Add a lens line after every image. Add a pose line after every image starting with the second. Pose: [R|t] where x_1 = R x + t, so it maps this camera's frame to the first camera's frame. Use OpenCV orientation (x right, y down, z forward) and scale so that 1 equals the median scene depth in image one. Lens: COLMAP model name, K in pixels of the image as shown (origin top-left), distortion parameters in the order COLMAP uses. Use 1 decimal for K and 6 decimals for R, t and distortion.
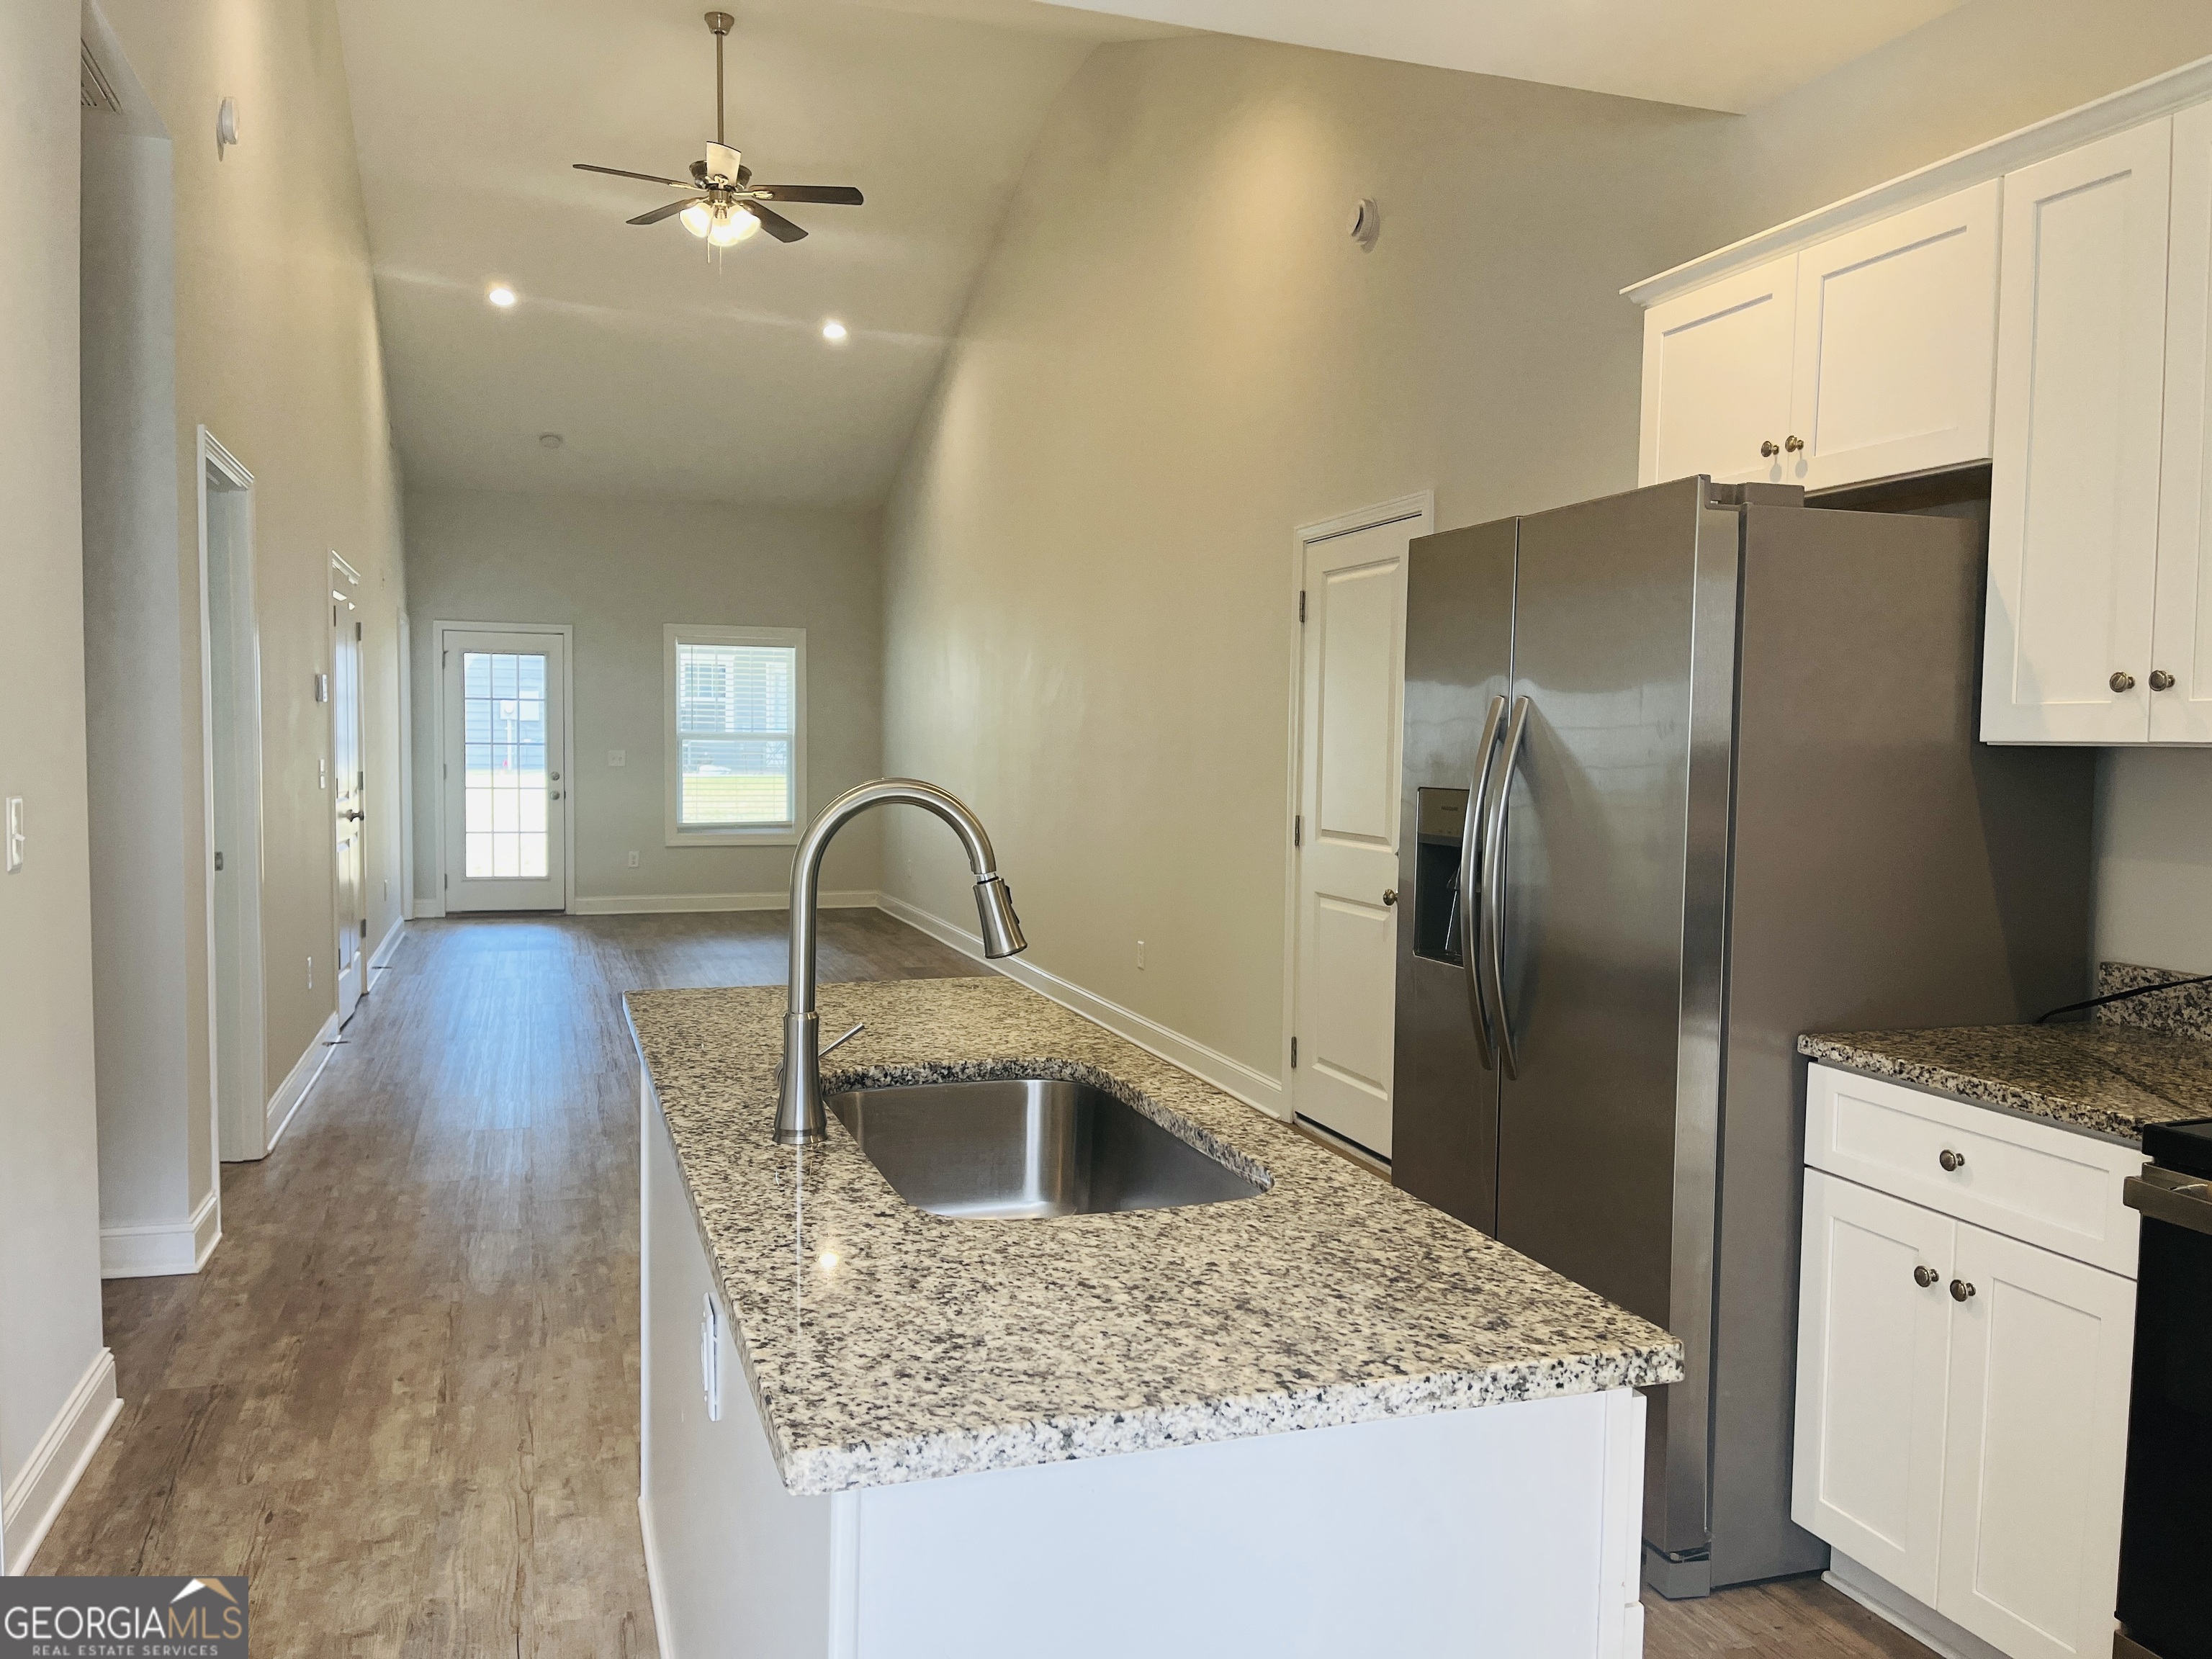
lens RADIAL K [[1690.8, 0, 1106.0], [0, 1690.8, 829.5], [0, 0, 1]] dist [0.102719, -0.131032]
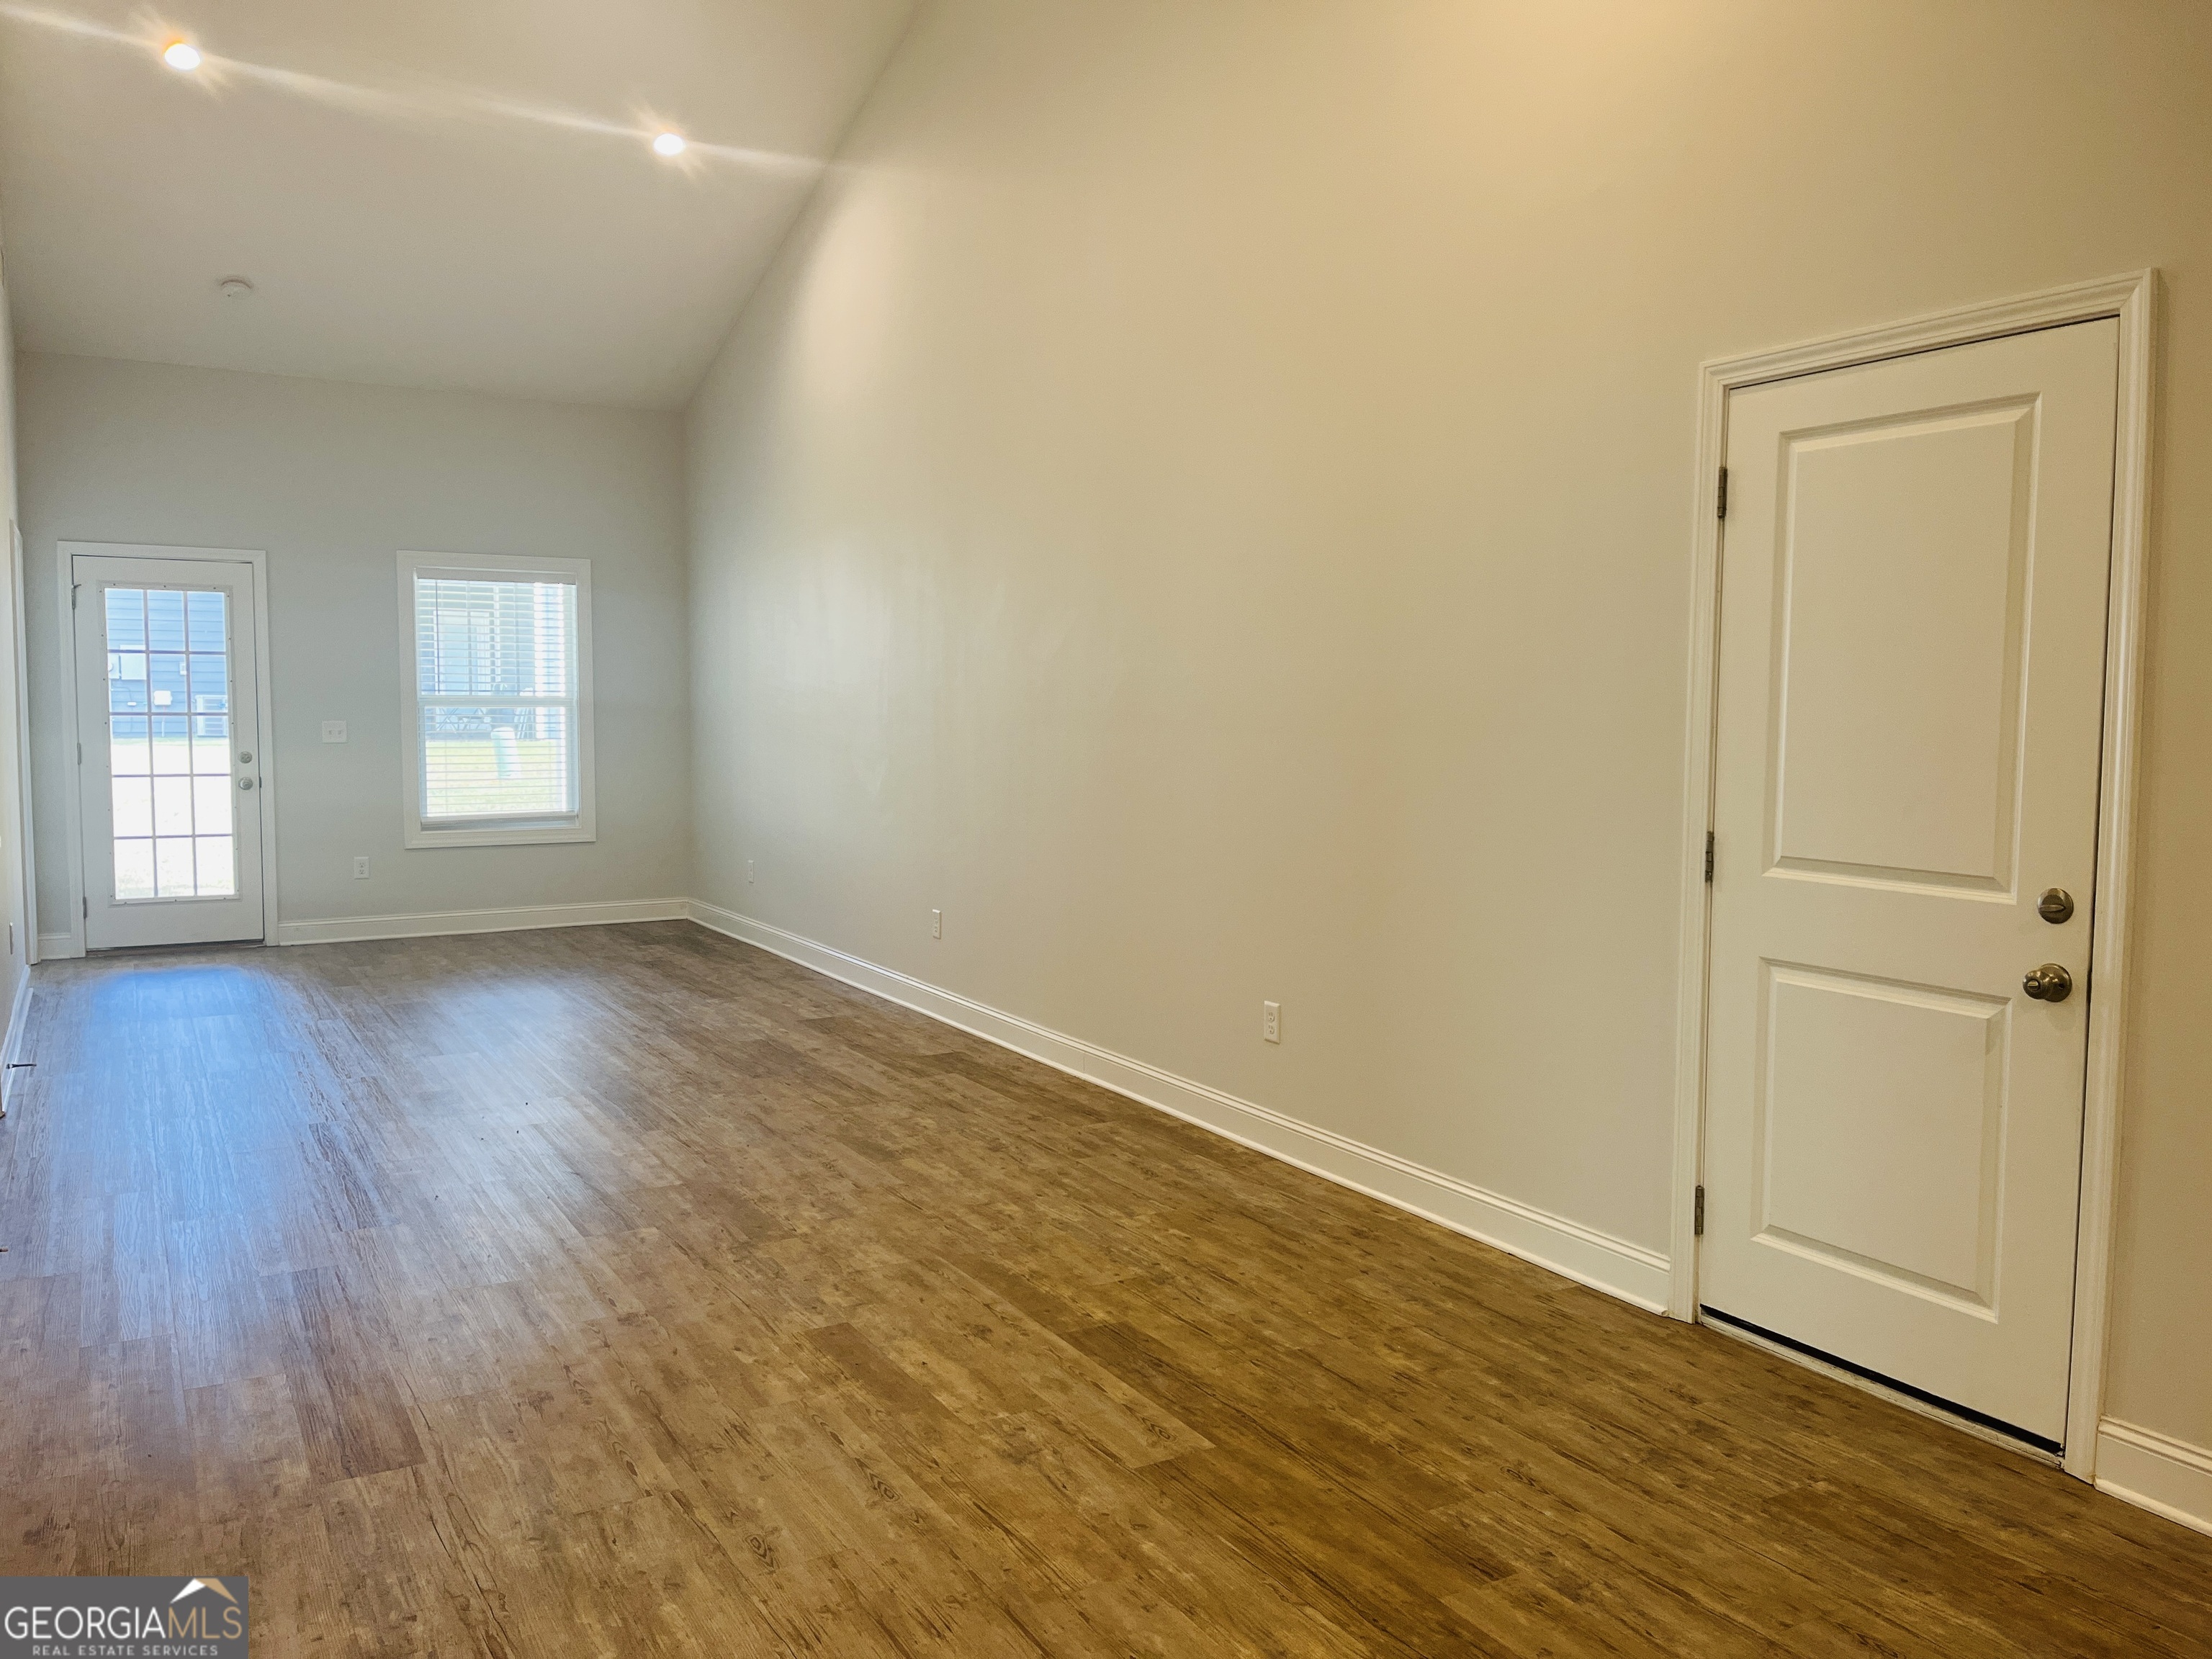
lens RADIAL K [[1697.2, 0, 1097.9], [0, 1697.2, 824.0], [0, 0, 1]] dist [0.096005, -0.133231]
pose [[0.980165, -0.020576, 0.197111, -0.111988], [0.016209, 0.999587, 0.023745, -0.014575], [-0.197518, -0.020079, 0.980094, 0.209045]]
